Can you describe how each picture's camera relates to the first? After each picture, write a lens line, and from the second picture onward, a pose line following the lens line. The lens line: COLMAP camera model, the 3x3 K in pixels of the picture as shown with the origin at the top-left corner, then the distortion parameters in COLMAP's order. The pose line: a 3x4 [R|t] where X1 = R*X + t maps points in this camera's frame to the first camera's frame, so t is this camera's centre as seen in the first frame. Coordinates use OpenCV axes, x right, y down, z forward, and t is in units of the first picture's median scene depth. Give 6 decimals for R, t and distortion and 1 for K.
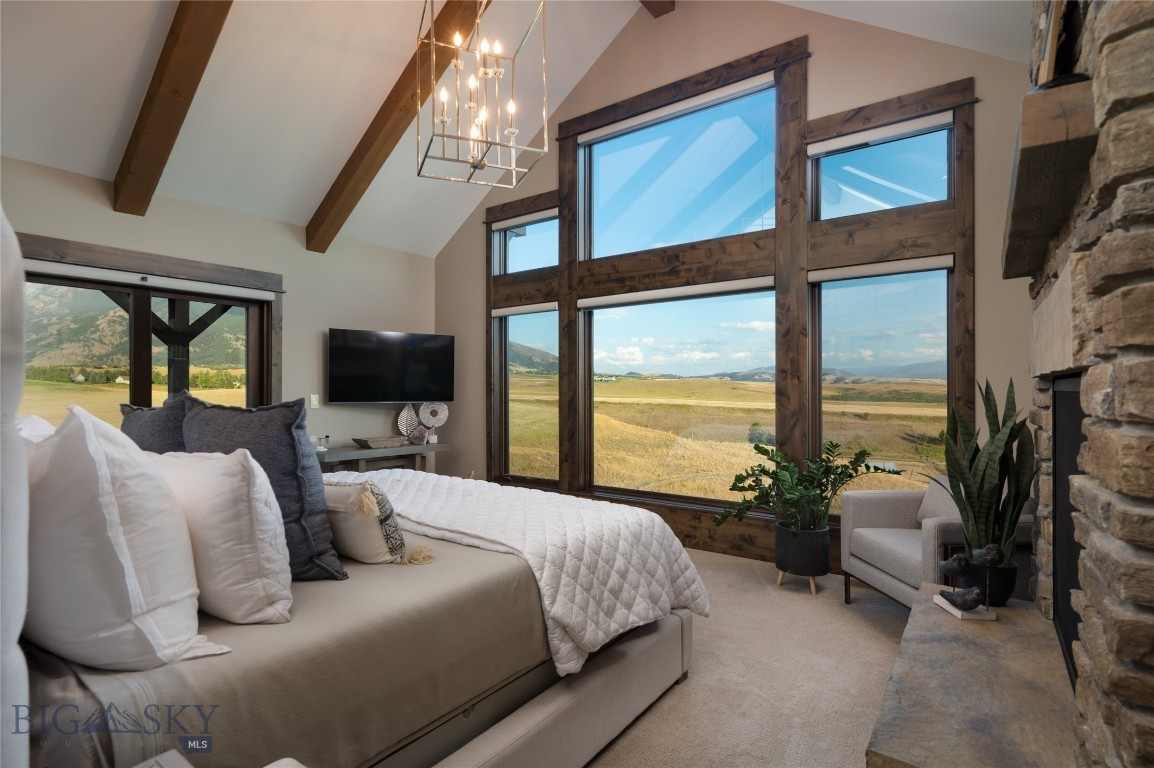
lens RADIAL K [[562.9, 0, 575.5], [0, 562.9, 387.6], [0, 0, 1]] dist [0.002953, -0.000257]
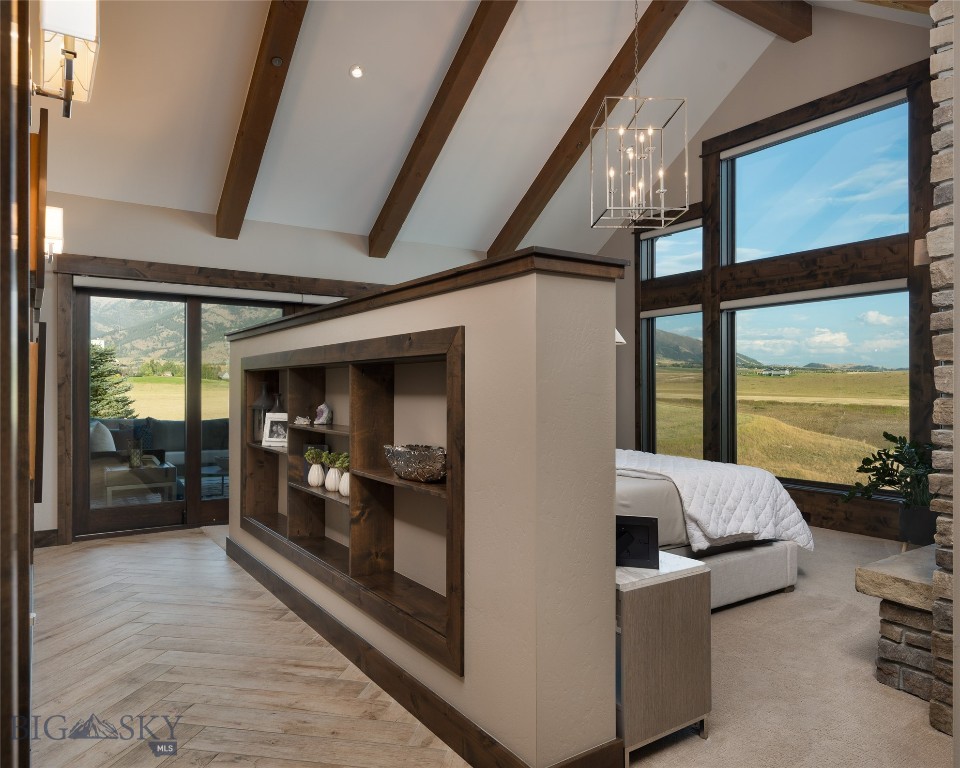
lens RADIAL K [[683.6, 0, 500.8], [0, 683.6, 385.9], [0, 0, 1]] dist [0.002915, -0.001815]
pose [[0.945352, -0.001812, -0.326048, 0.033641], [0.002642, 0.999994, 0.002105, 0.003316], [0.326042, -0.002851, 0.945351, -0.400897]]
